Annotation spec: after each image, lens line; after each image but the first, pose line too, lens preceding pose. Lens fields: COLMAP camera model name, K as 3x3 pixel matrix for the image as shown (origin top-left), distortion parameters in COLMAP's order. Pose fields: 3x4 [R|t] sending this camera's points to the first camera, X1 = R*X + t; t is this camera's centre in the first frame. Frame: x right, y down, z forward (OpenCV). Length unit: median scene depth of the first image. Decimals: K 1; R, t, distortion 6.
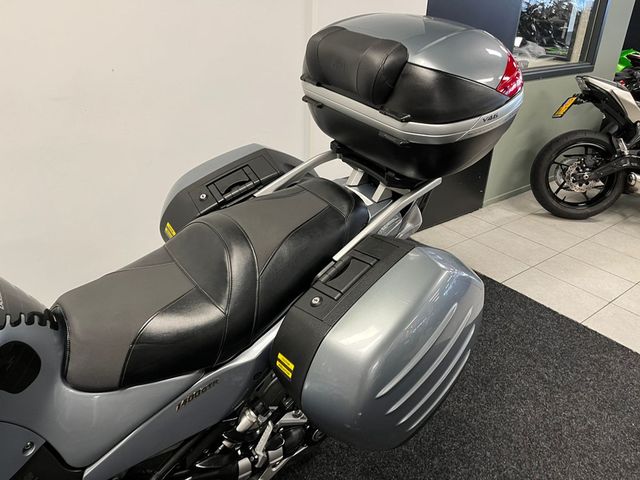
lens RADIAL K [[481.2, 0, 320.0], [0, 481.2, 240.0], [0, 0, 1]] dist [0.062607, -0.086549]
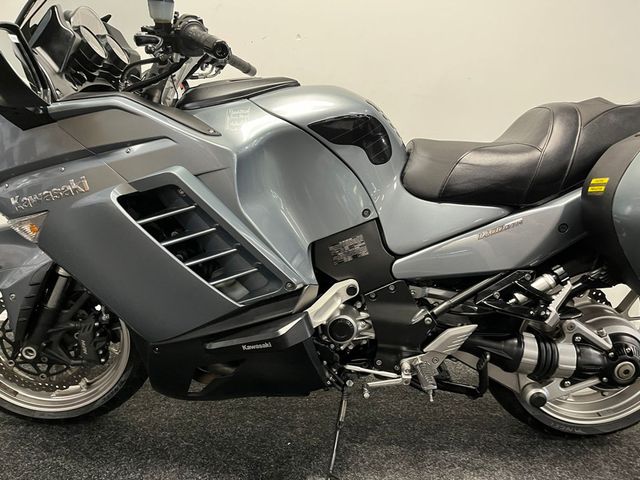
lens RADIAL K [[481.2, 0, 320.0], [0, 481.2, 240.0], [0, 0, 1]] dist [0.062607, -0.086549]
pose [[0.807446, 0.093737, -0.582447, 0.054952], [-0.268411, 0.937562, -0.221210, 0.671924], [0.525344, 0.334950, 0.782190, -0.057034]]
